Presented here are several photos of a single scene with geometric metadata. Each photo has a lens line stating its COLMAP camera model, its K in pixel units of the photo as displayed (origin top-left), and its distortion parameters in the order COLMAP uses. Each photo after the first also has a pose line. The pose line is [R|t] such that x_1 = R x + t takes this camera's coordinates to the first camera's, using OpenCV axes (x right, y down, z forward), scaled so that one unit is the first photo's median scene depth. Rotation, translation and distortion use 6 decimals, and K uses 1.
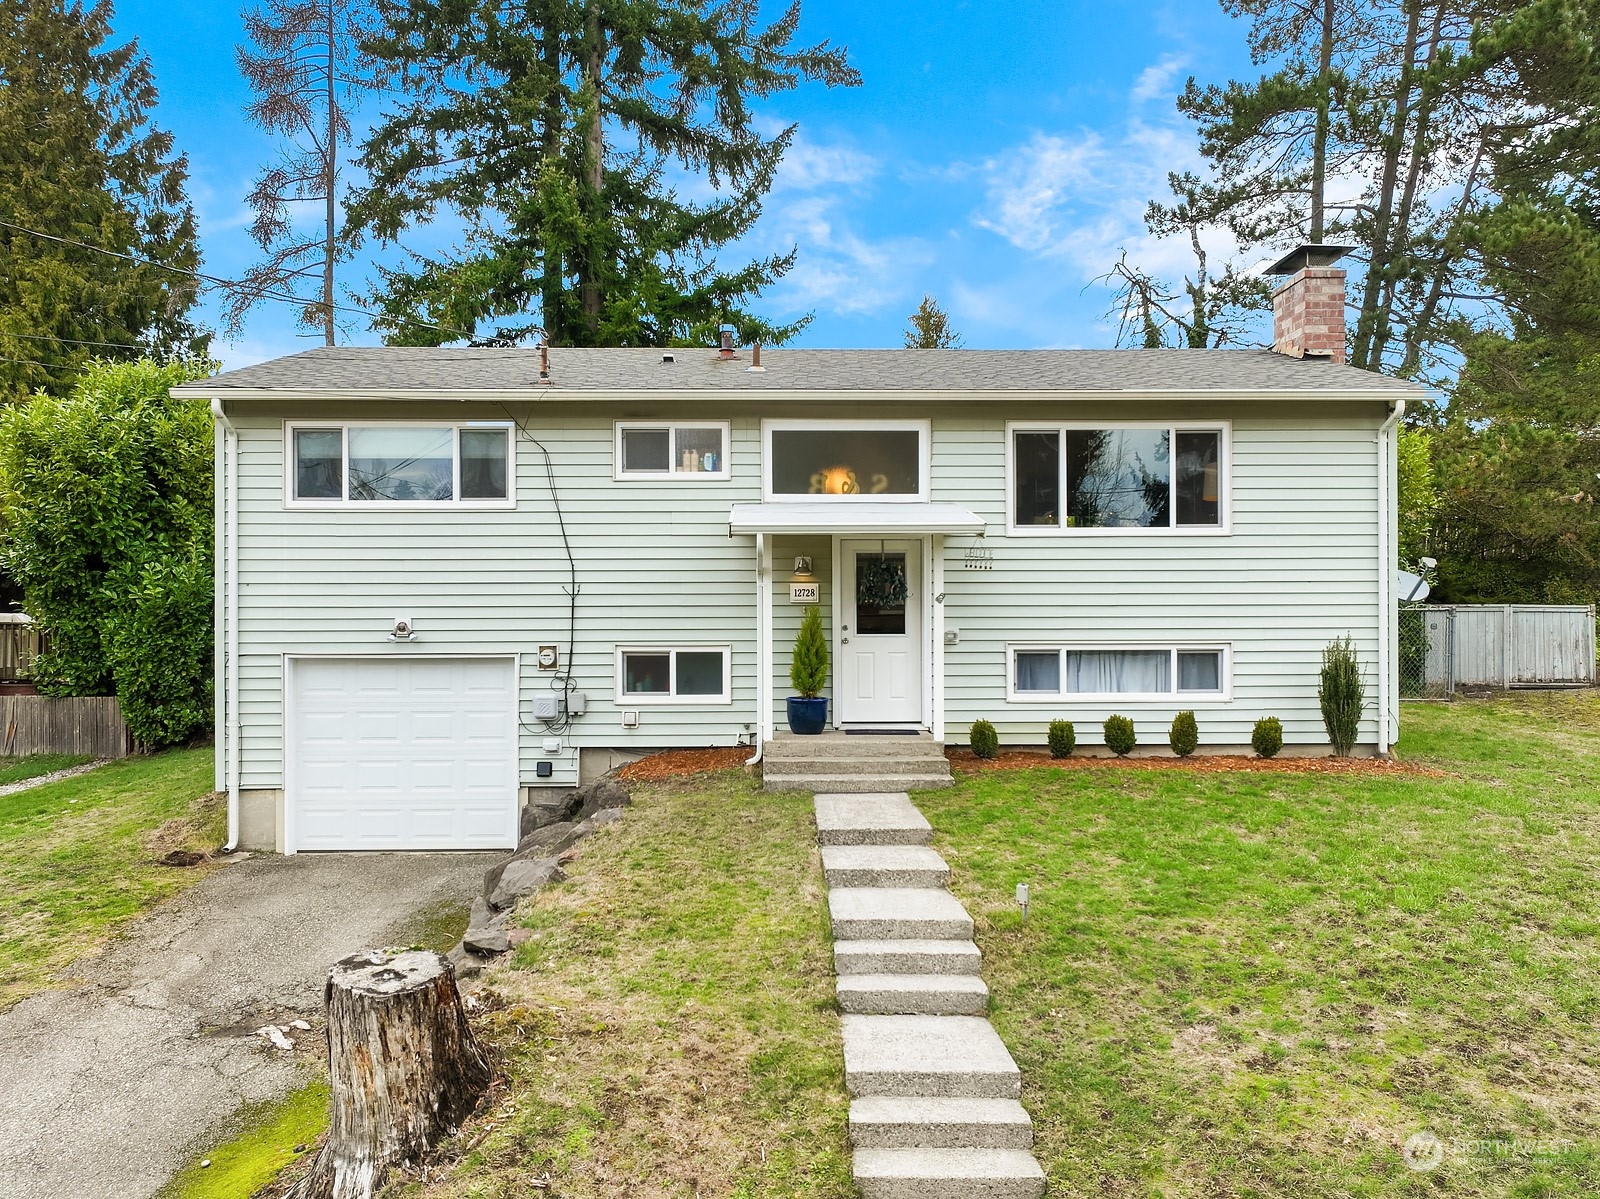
lens RADIAL K [[1389.0, 0, 793.7], [0, 1389.0, 540.5], [0, 0, 1]] dist [0.011318, 0.017099]
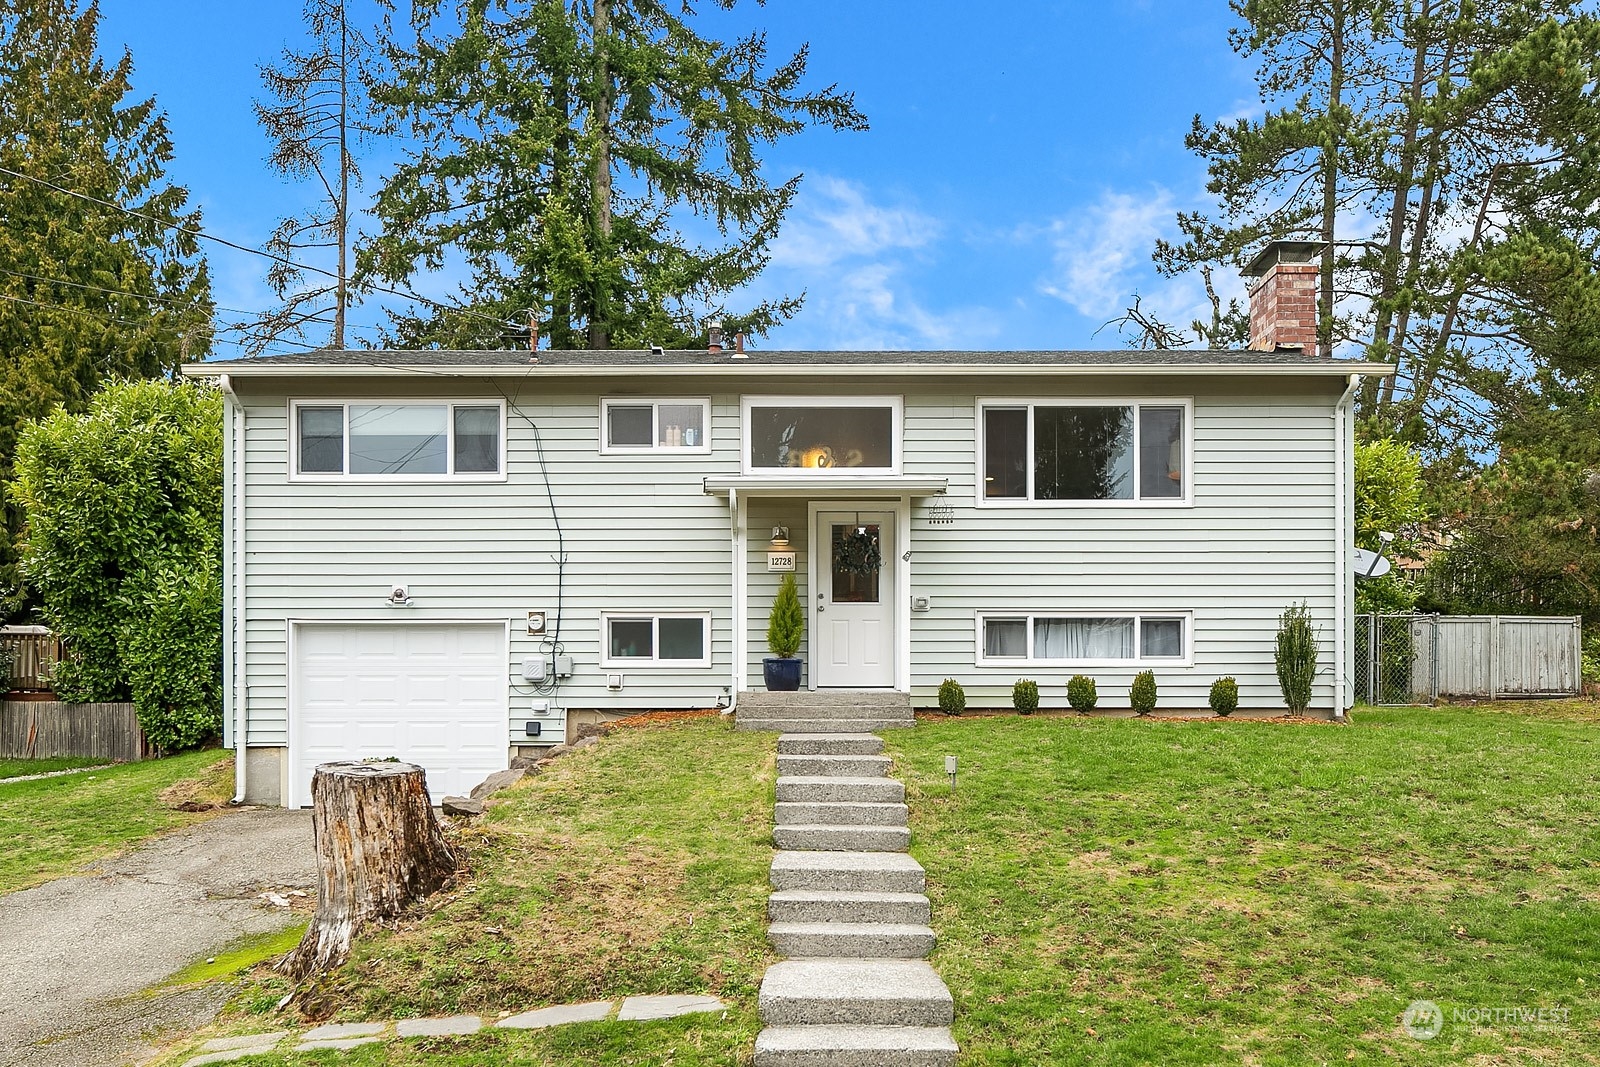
lens RADIAL K [[1460.0, 0, 800.8], [0, 1460.0, 660.2], [0, 0, 1]] dist [0.008188, -0.025792]
pose [[0.999740, 0.000992, -0.022789, 0.046636], [-0.001042, 0.999997, -0.002200, 0.112424], [0.022787, 0.002223, 0.999738, -0.096038]]
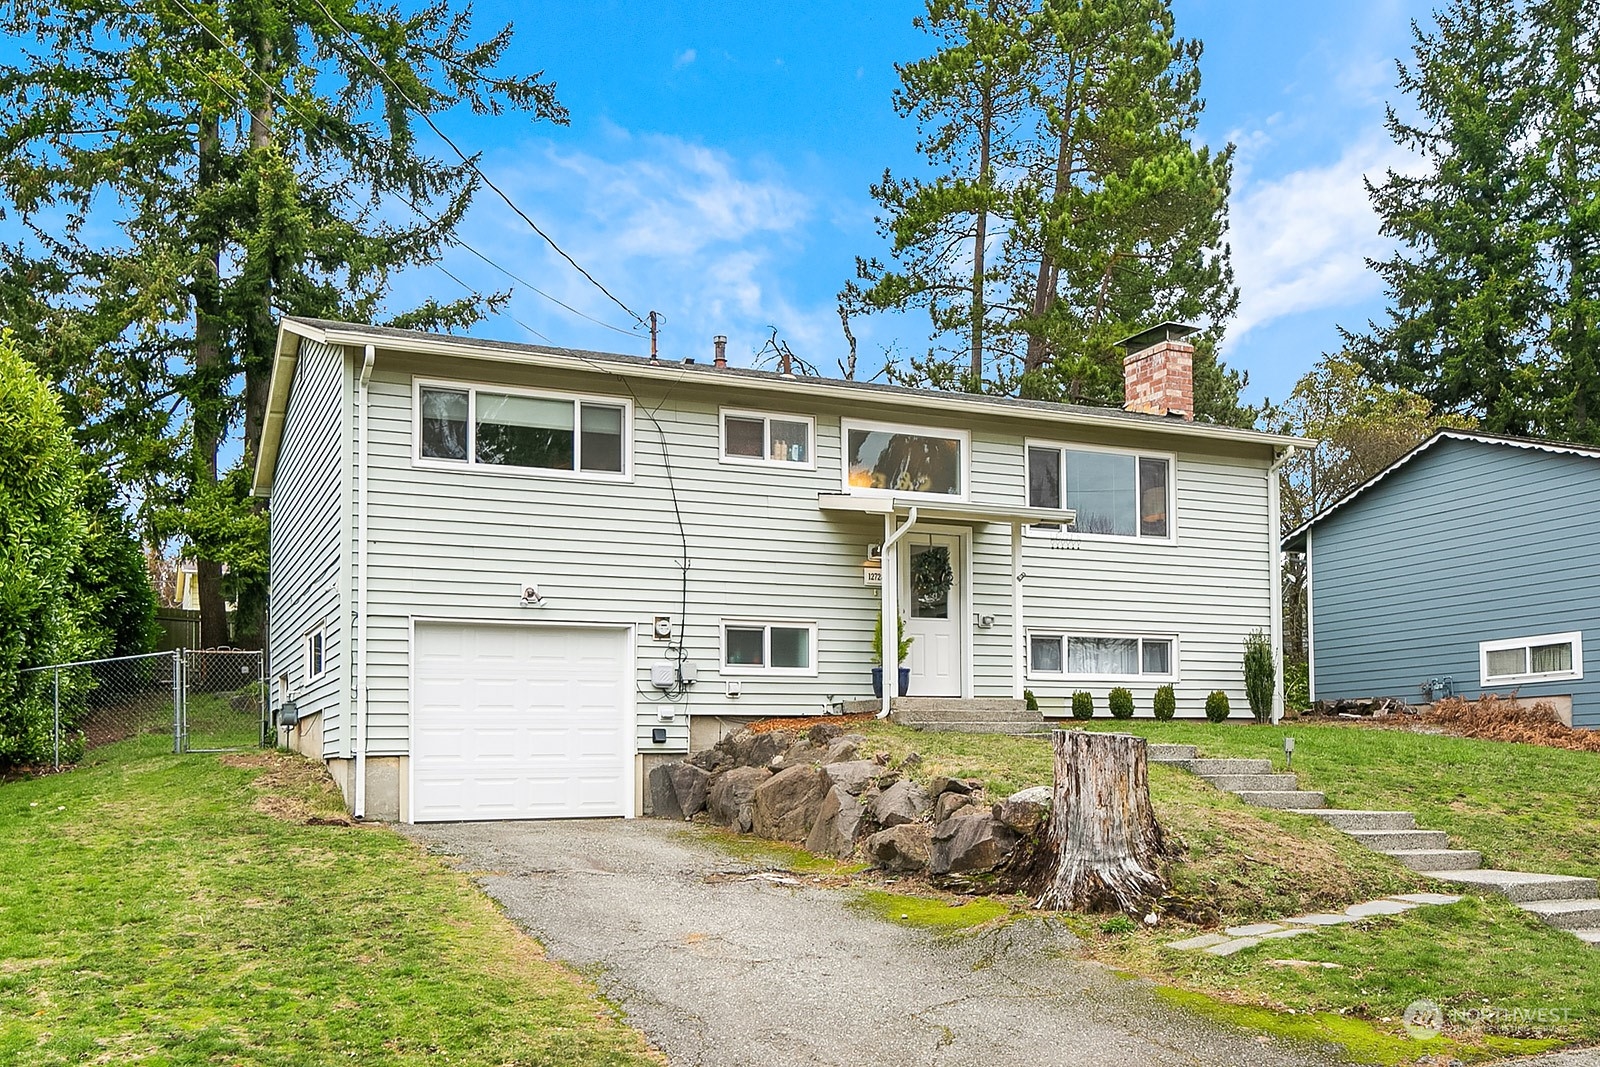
lens RADIAL K [[1712.1, 0, 799.5], [0, 1712.1, 606.7], [0, 0, 1]] dist [0.006248, 0.007902]
pose [[0.890046, 0.035882, 0.454455, -0.652312], [-0.007406, 0.997904, -0.064287, 0.146626], [-0.455810, 0.053853, 0.888447, -0.175230]]
